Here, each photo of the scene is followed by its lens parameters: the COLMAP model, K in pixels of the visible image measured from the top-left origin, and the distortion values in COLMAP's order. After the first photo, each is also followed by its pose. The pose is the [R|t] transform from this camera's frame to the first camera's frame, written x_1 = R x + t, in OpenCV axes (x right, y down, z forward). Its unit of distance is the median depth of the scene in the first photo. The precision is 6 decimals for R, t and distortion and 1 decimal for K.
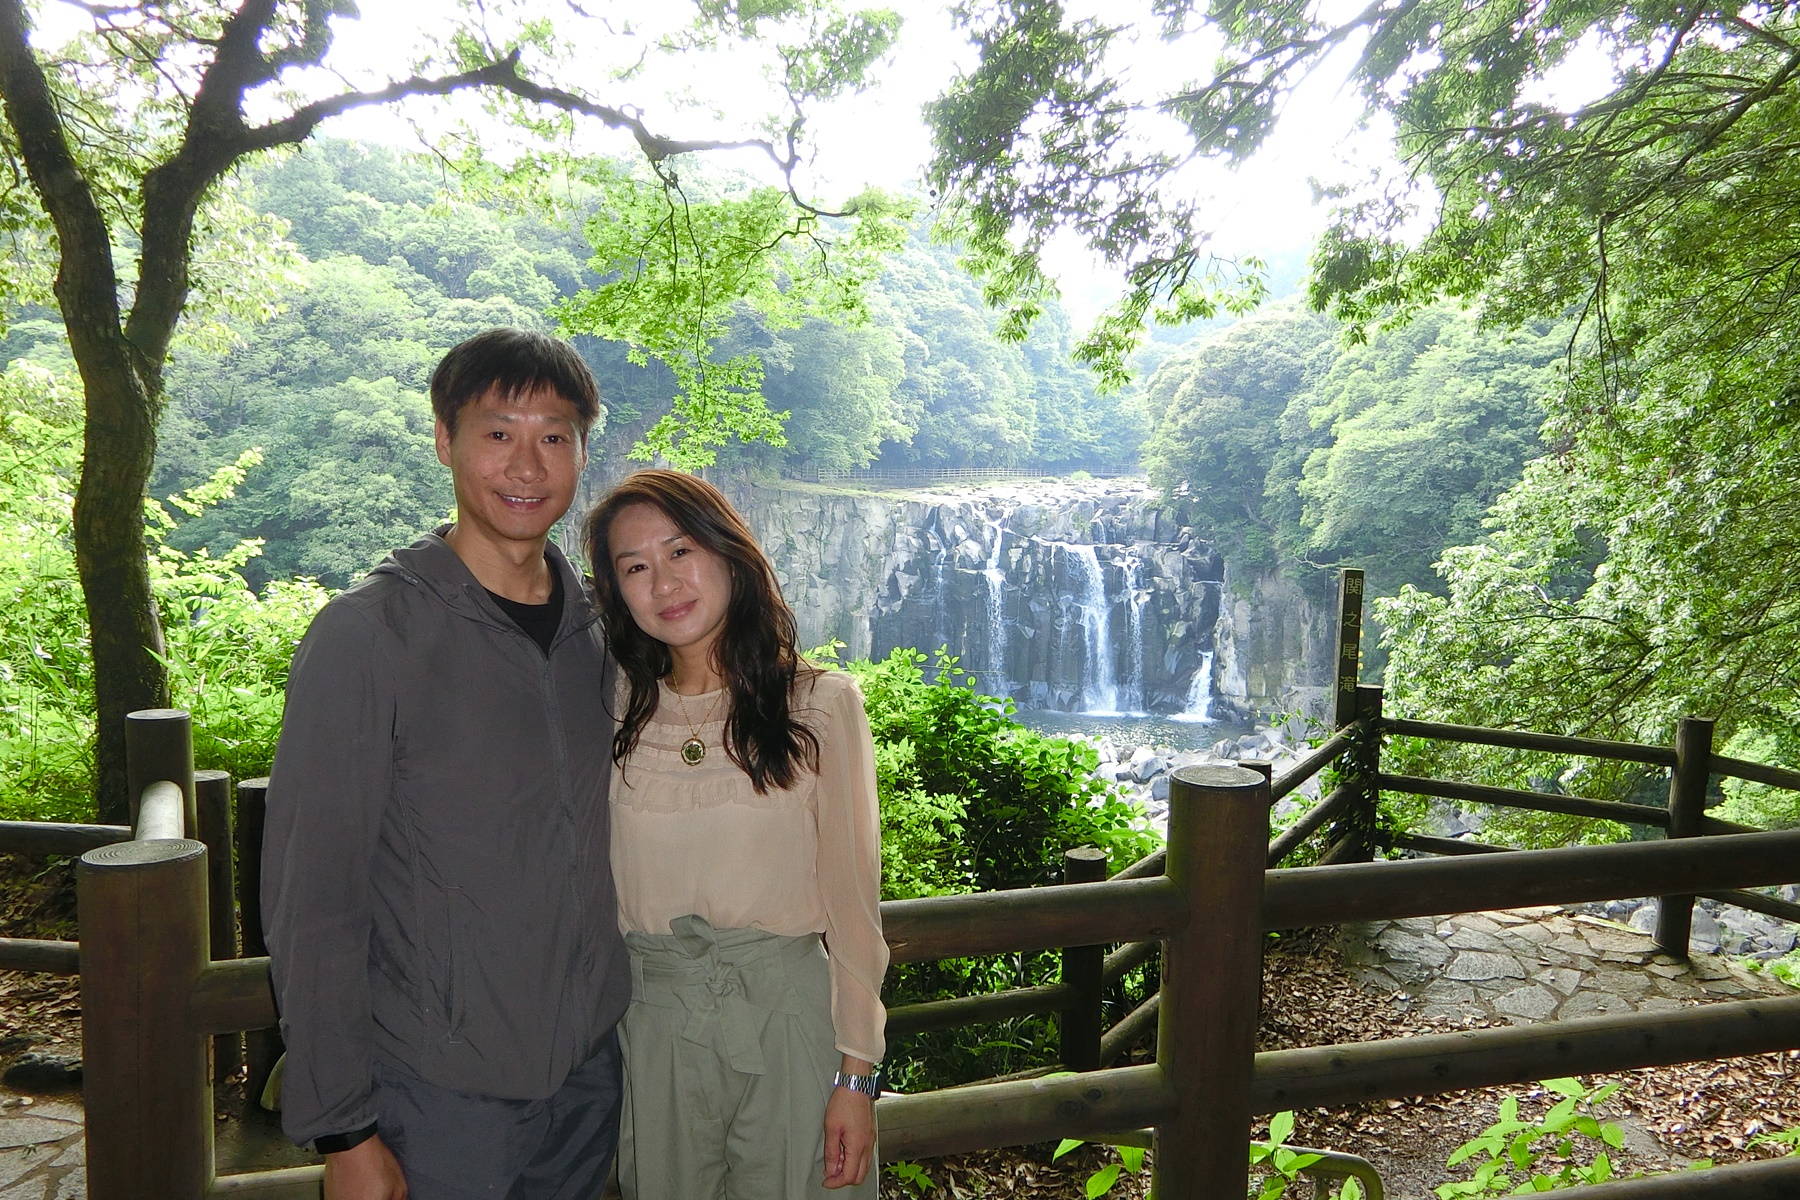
lens RADIAL K [[1350.7, 0, 900.0], [0, 1350.7, 600.0], [0, 0, 1]] dist [-0.025901, 0.009689]
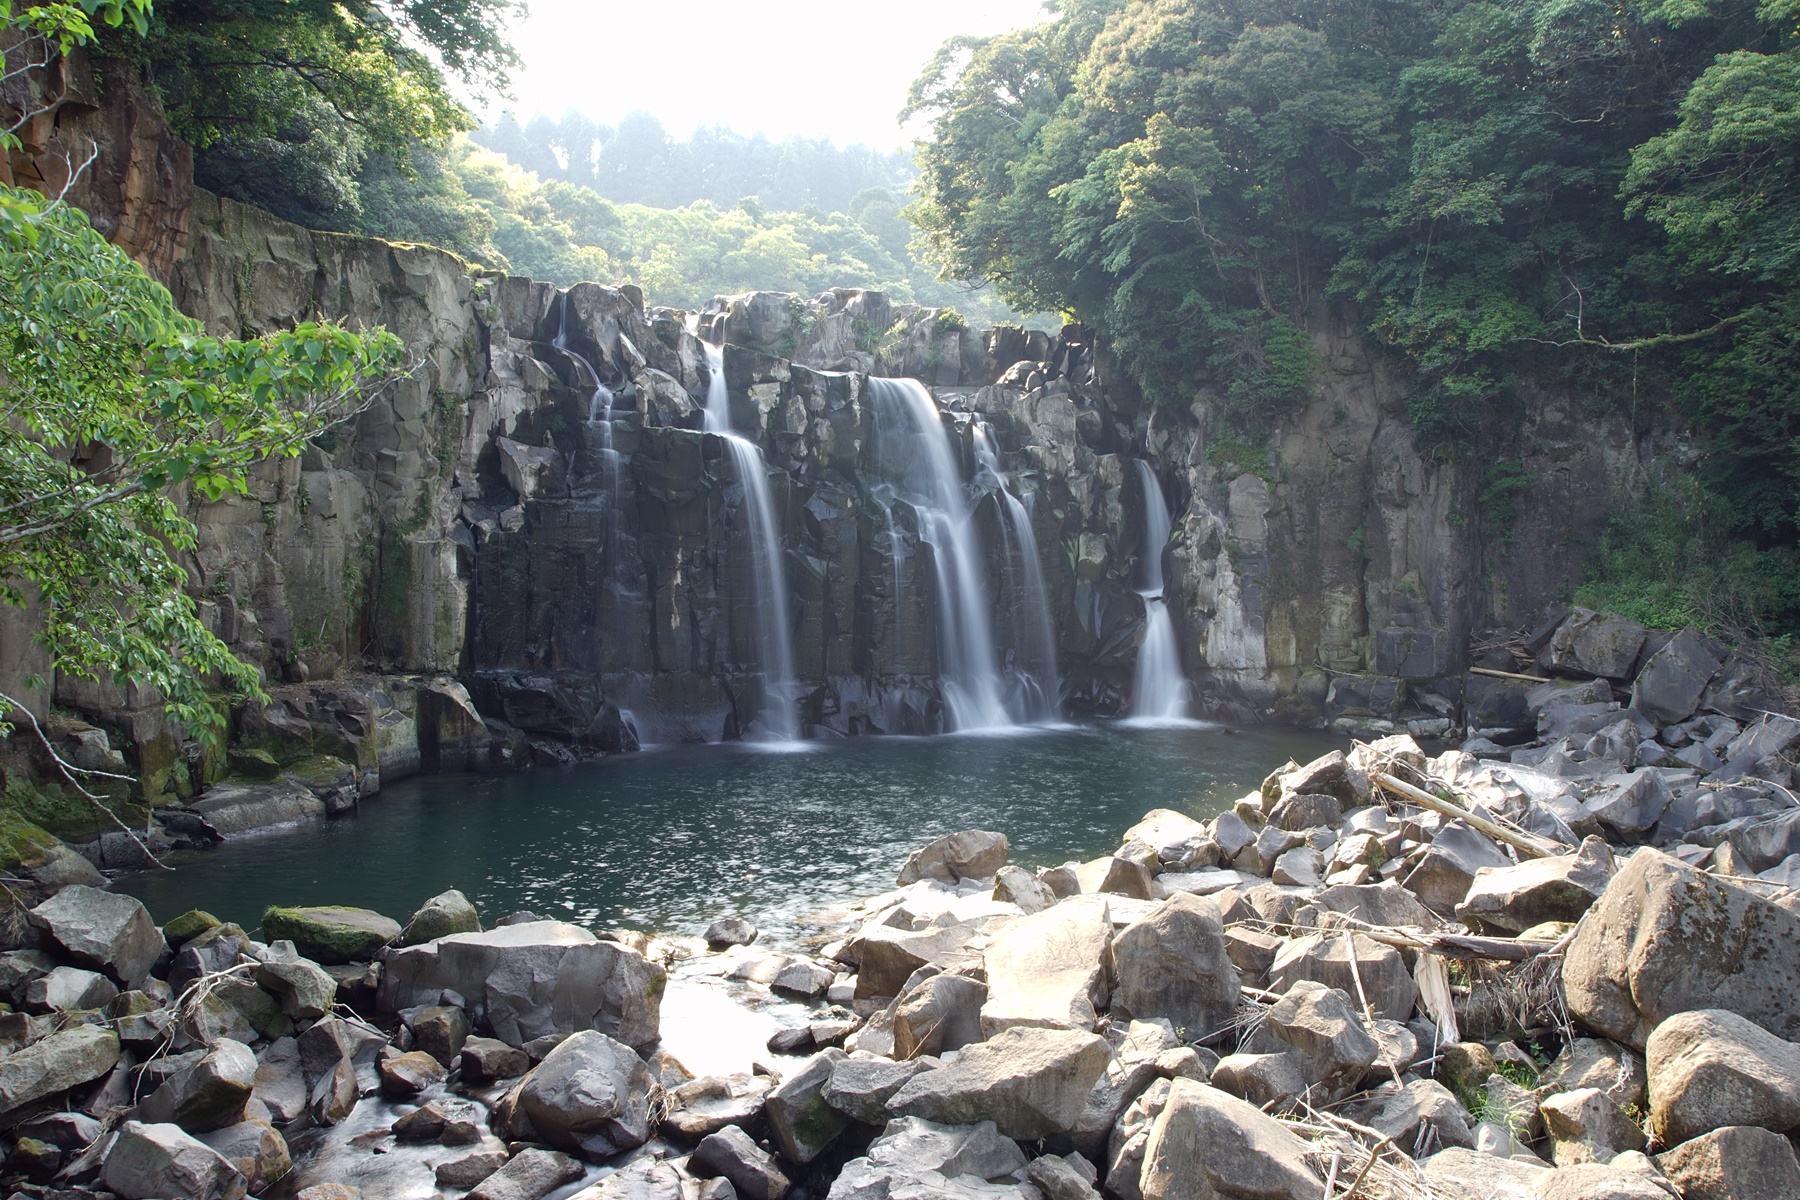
lens RADIAL K [[1689.1, 0, 900.0], [0, 1689.1, 600.0], [0, 0, 1]] dist [0.013548, 0.024411]
pose [[0.852570, -0.047273, 0.520471, -0.173573], [0.065072, 0.997753, -0.015970, 0.045874], [-0.518547, 0.047484, 0.853730, 0.514163]]
